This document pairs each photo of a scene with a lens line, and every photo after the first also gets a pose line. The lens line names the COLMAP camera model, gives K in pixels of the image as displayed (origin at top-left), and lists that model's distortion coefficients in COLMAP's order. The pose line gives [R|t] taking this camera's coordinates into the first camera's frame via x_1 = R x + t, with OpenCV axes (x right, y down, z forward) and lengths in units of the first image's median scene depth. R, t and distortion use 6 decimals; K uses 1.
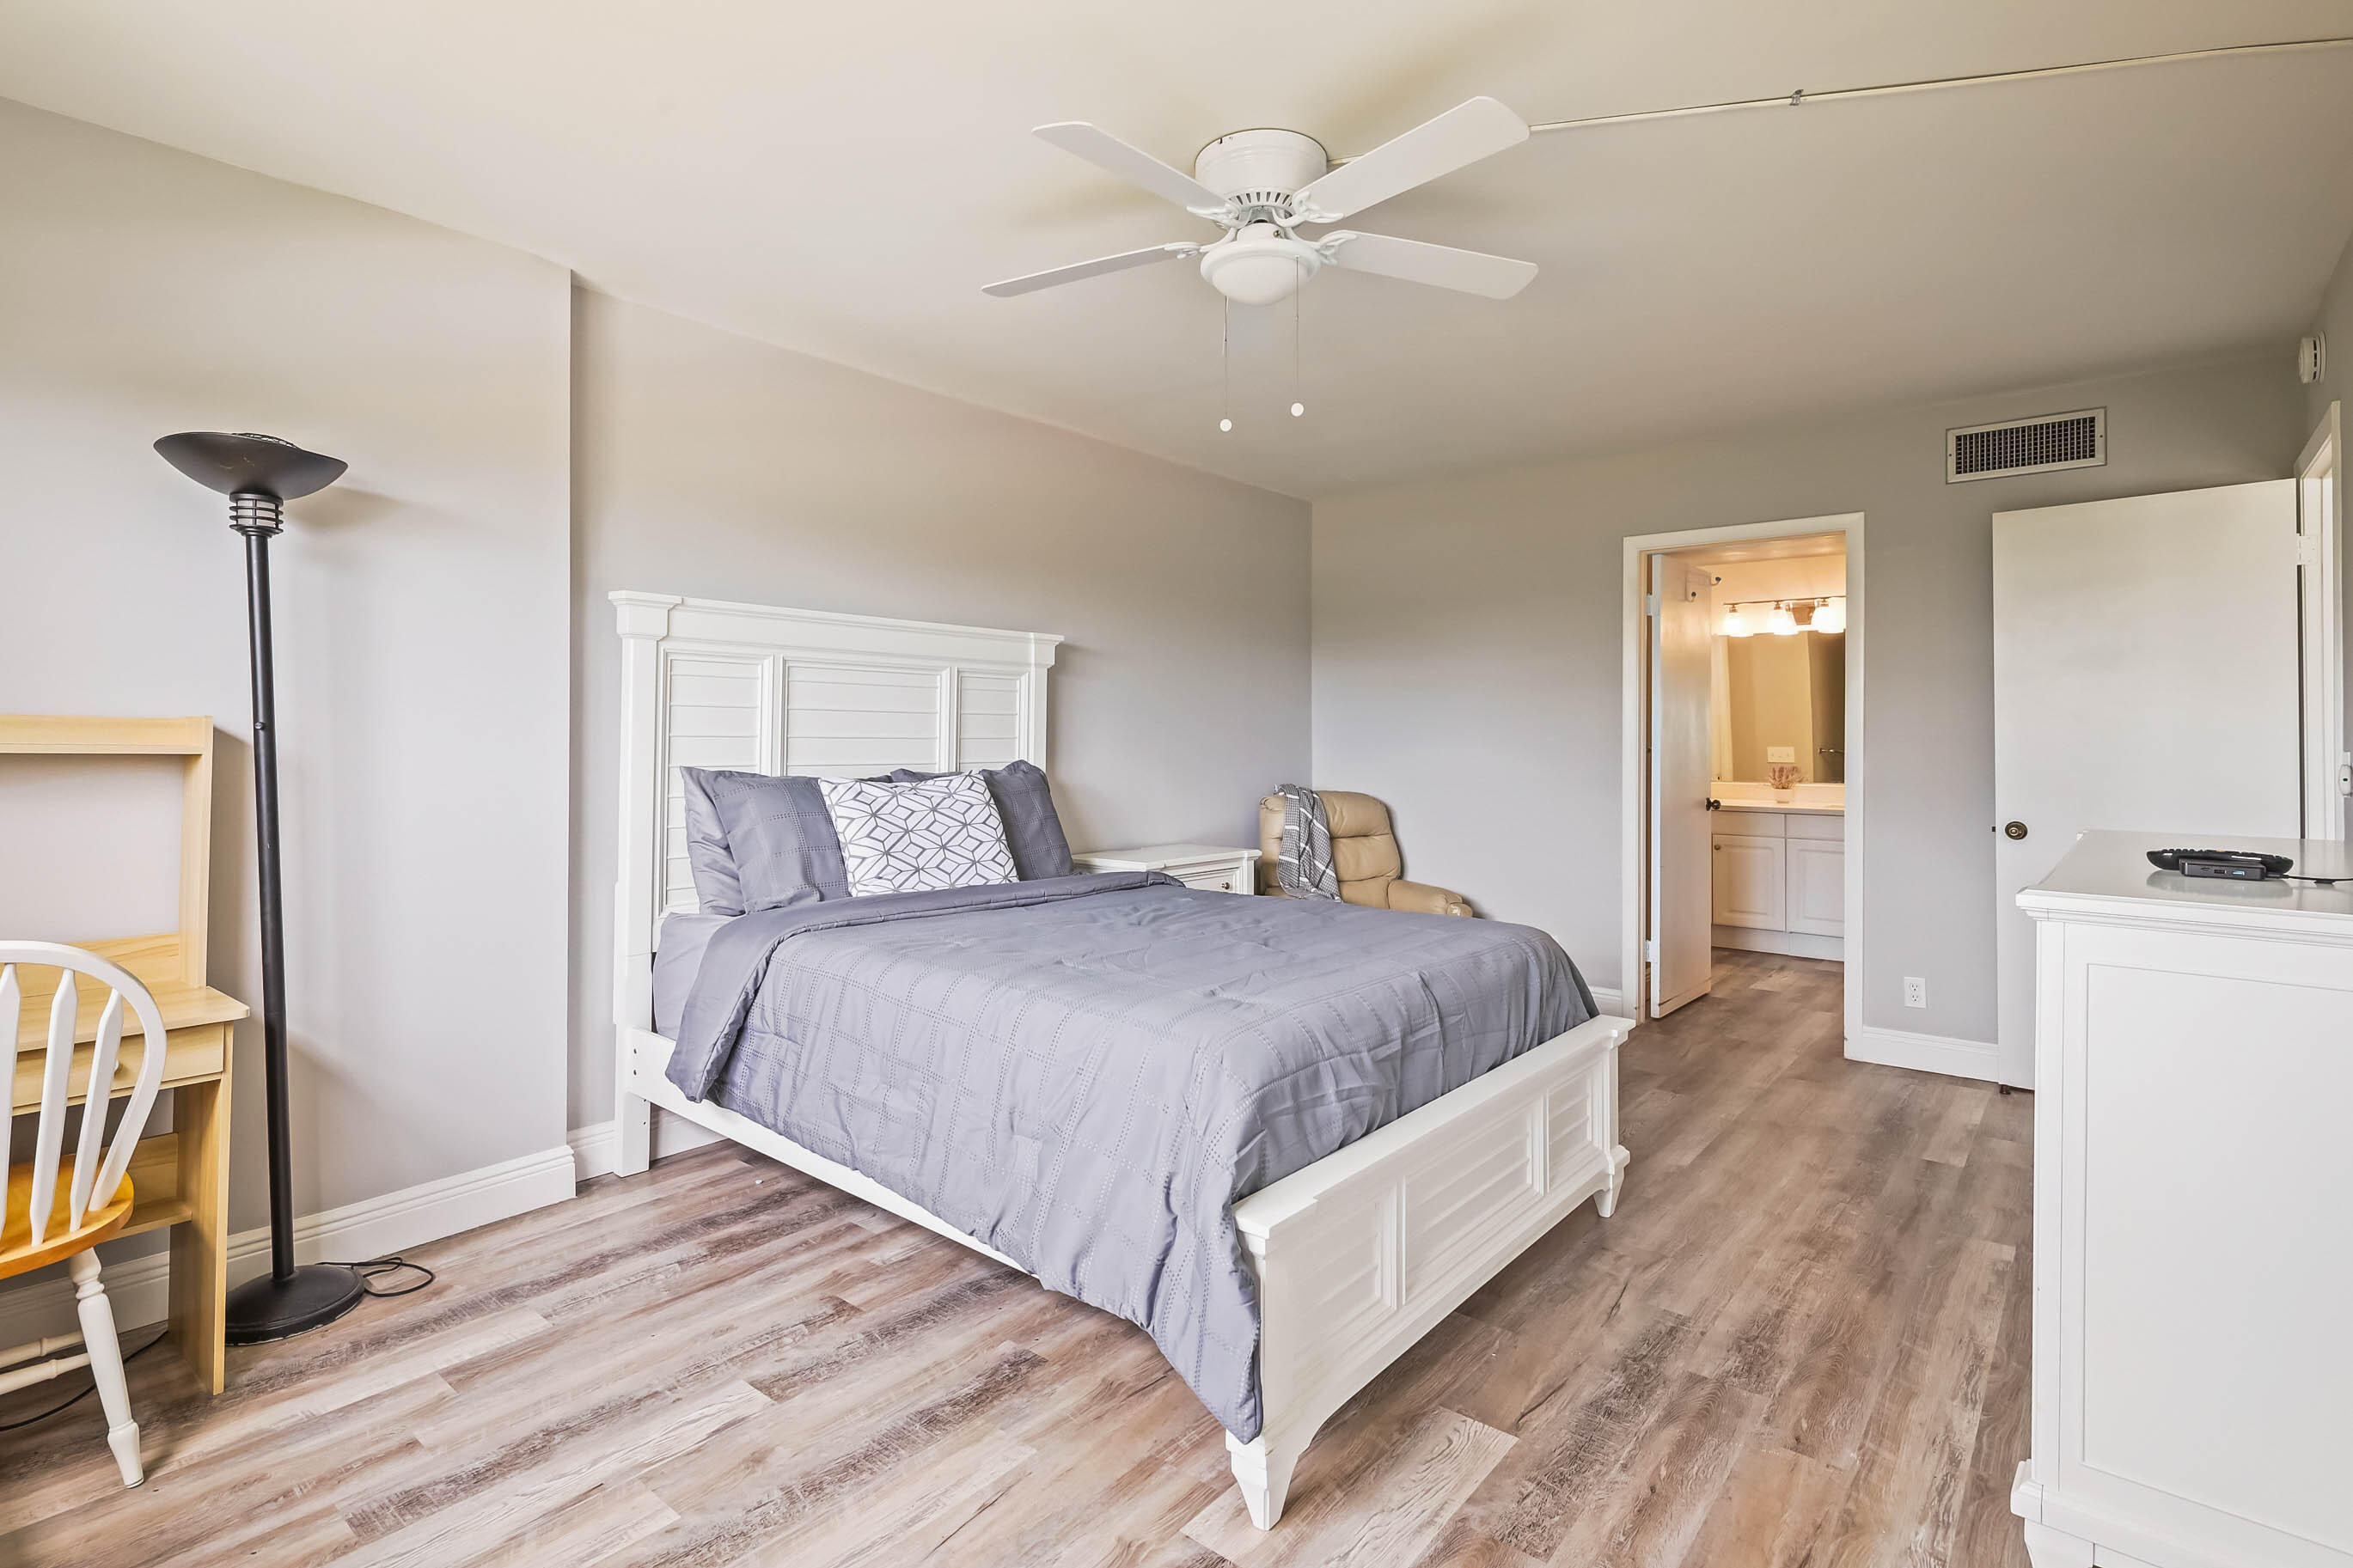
lens RADIAL K [[1169.7, 0, 1176.2], [0, 1169.7, 760.3], [0, 0, 1]] dist [0.010605, -0.004970]
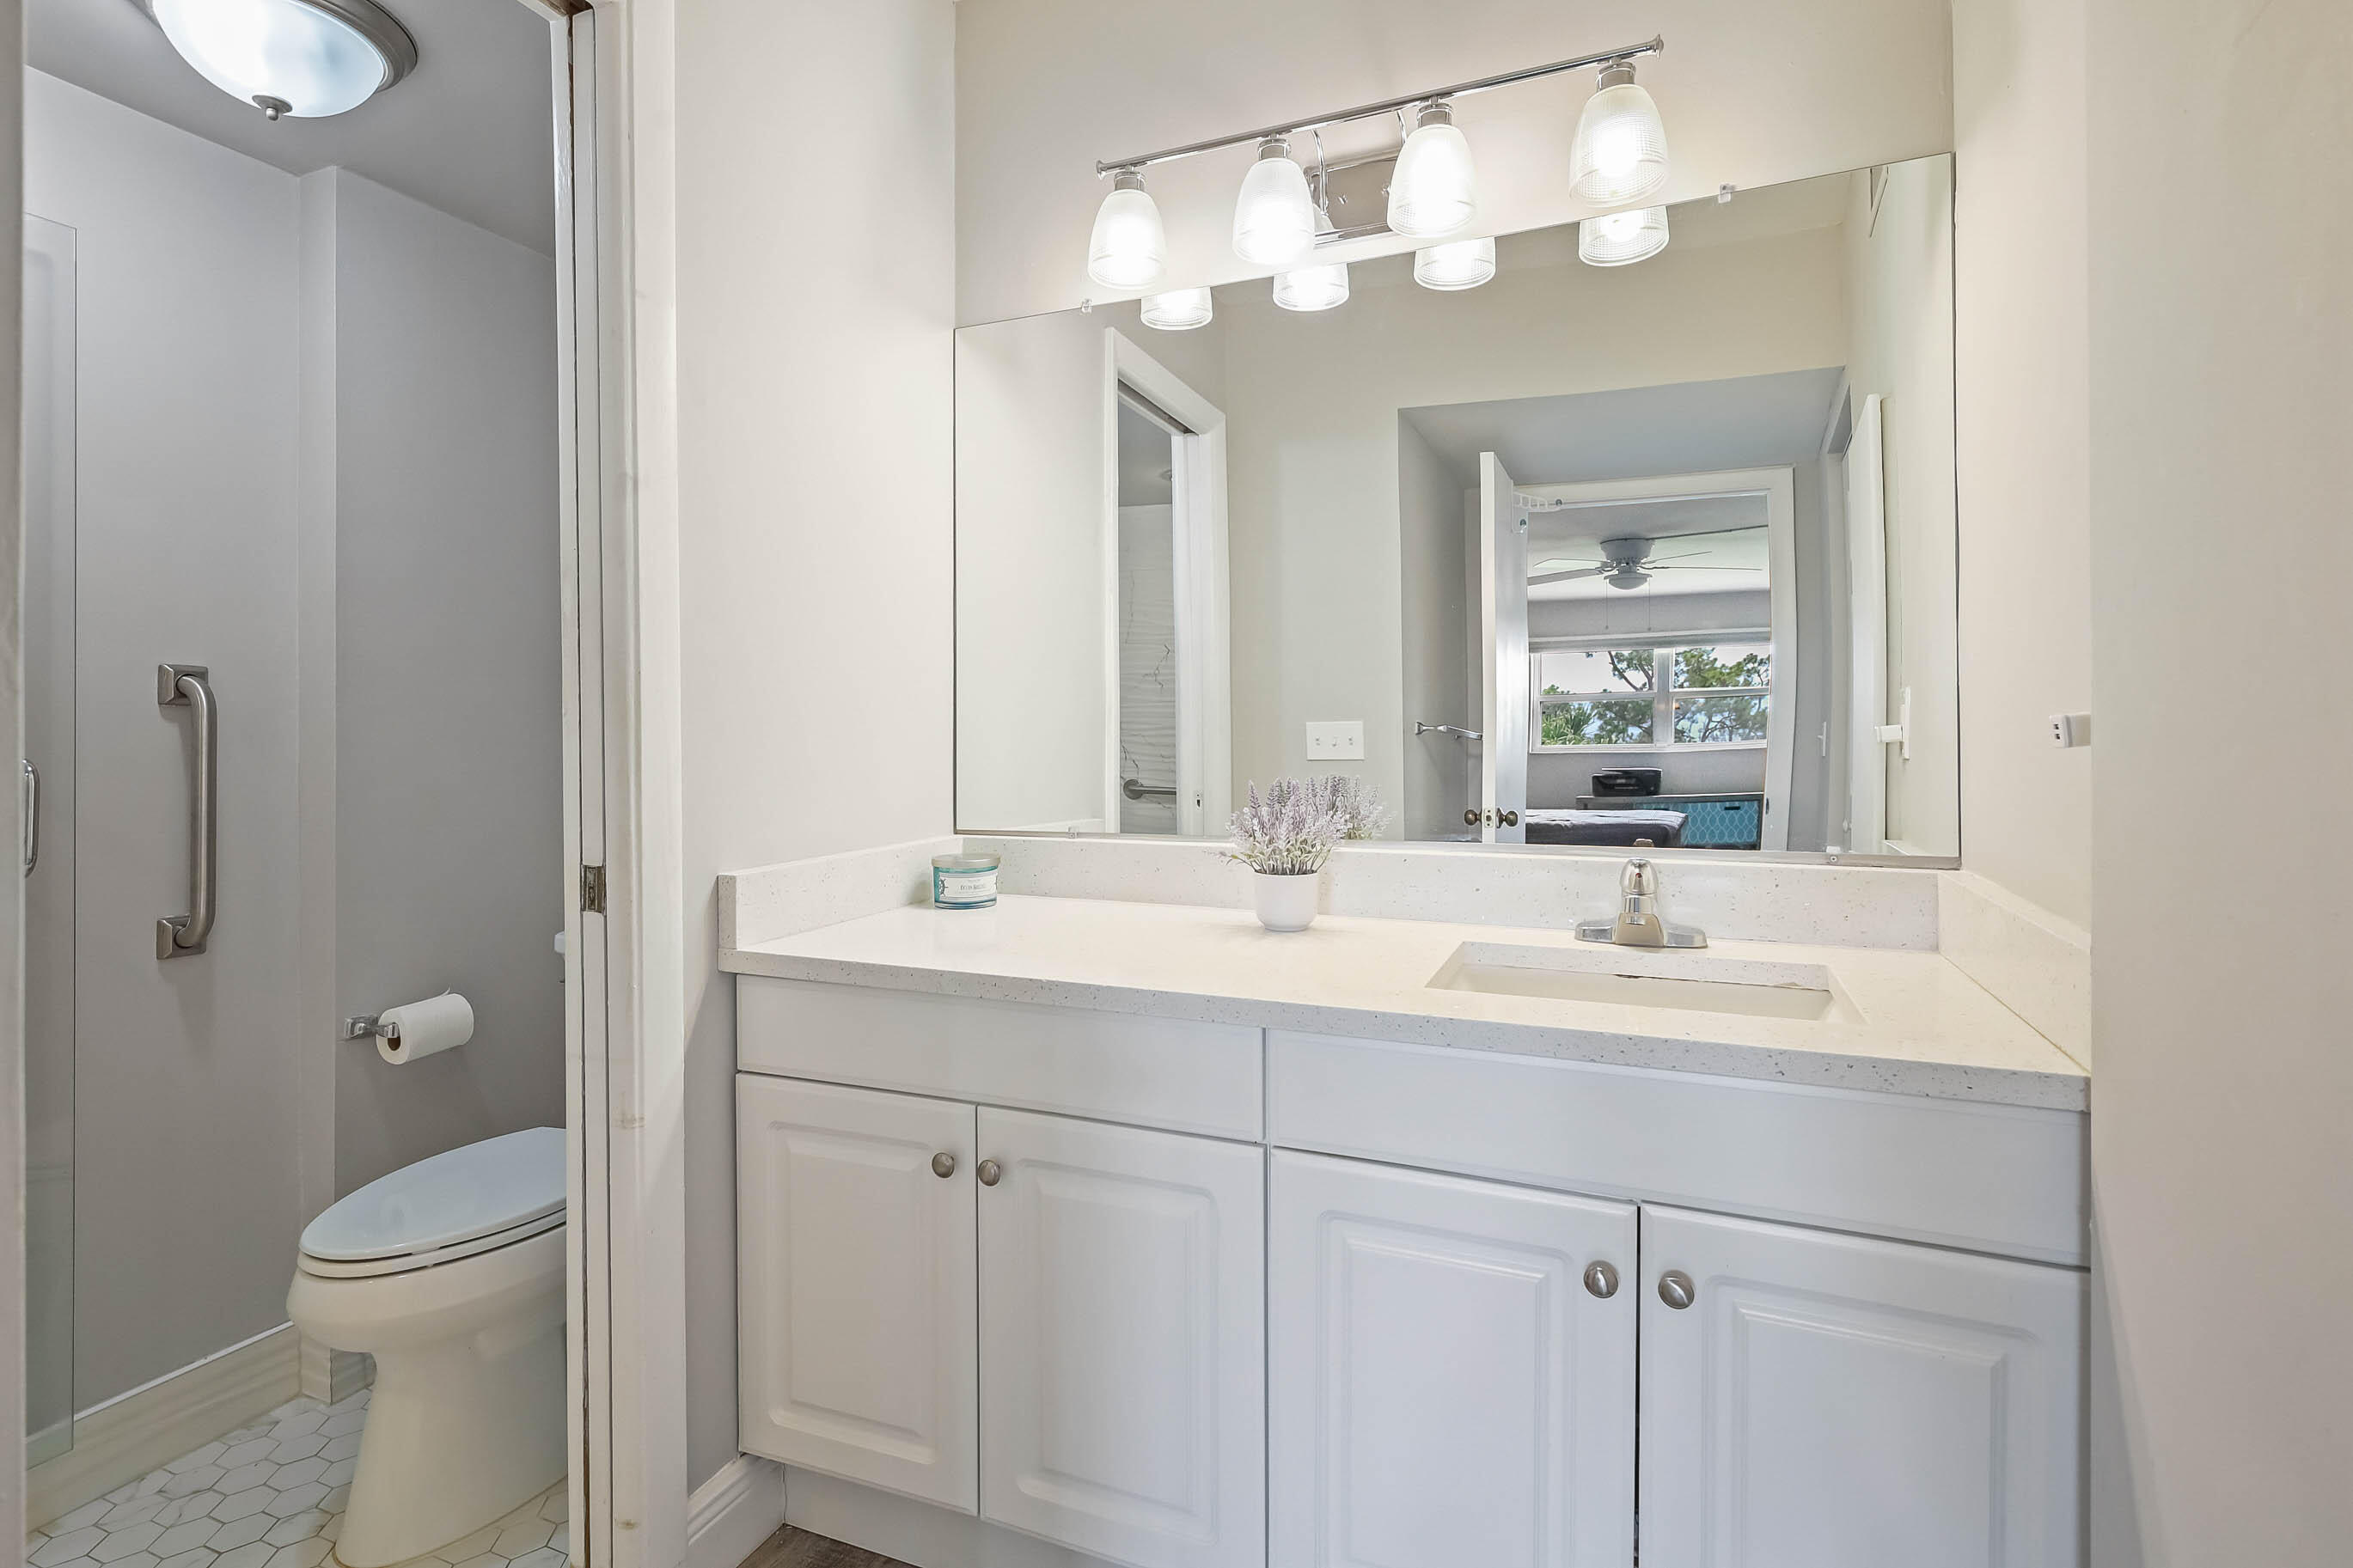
lens RADIAL K [[1169.7, 0, 1181.2], [0, 1169.7, 764.1], [0, 0, 1]] dist [0.010605, -0.004970]
pose [[0.965426, -0.011458, 0.260425, 0.427778], [0.010887, 0.999934, 0.003637, -0.000111], [-0.260450, -0.000676, 0.965487, 0.762376]]
